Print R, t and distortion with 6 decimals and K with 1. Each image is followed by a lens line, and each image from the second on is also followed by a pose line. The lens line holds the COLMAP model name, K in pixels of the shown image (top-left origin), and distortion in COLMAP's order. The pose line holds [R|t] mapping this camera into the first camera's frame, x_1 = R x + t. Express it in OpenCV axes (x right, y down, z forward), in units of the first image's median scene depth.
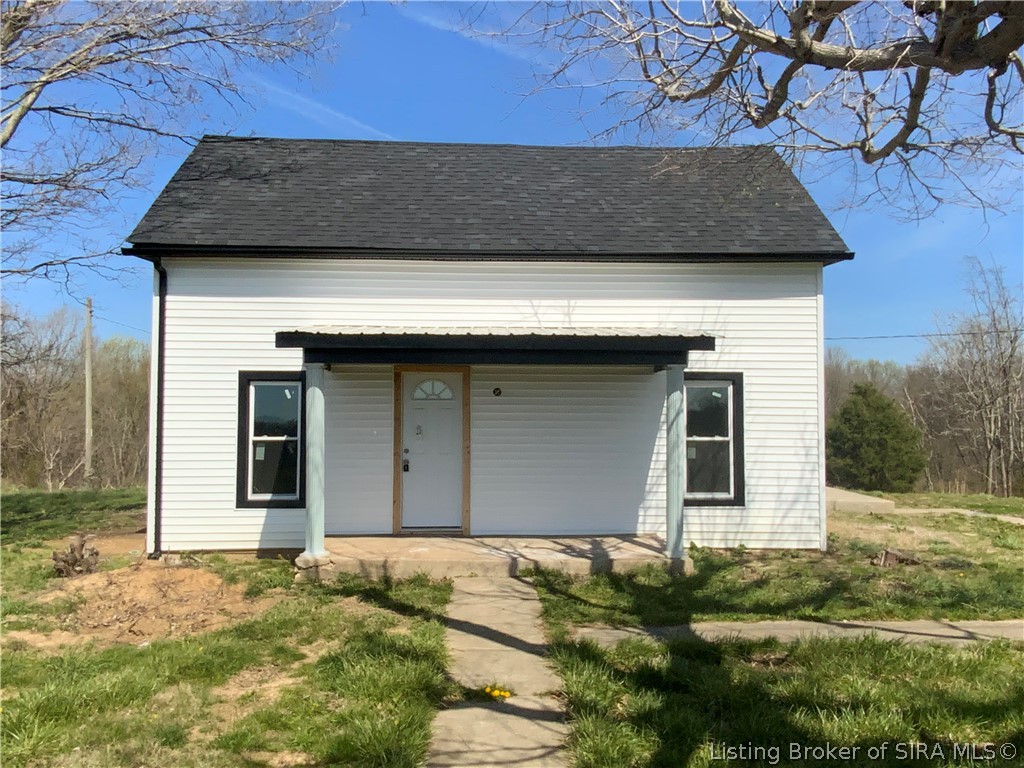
lens RADIAL K [[800.9, 0, 510.8], [0, 800.9, 384.0], [0, 0, 1]] dist [0.053061, -0.020460]
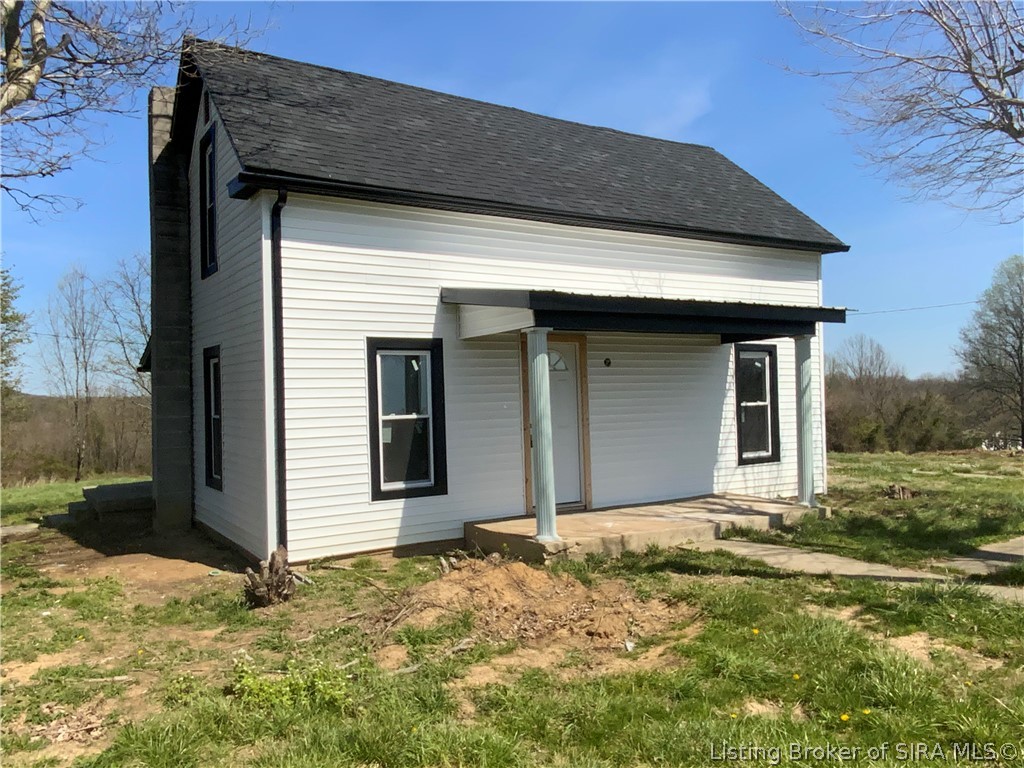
lens RADIAL K [[800.9, 0, 507.1], [0, 800.9, 381.7], [0, 0, 1]] dist [0.053061, -0.020460]
pose [[0.866923, -0.014373, 0.498235, -0.620844], [0.007555, 0.999848, 0.015697, 0.017636], [-0.498385, -0.009844, 0.866900, 0.205049]]
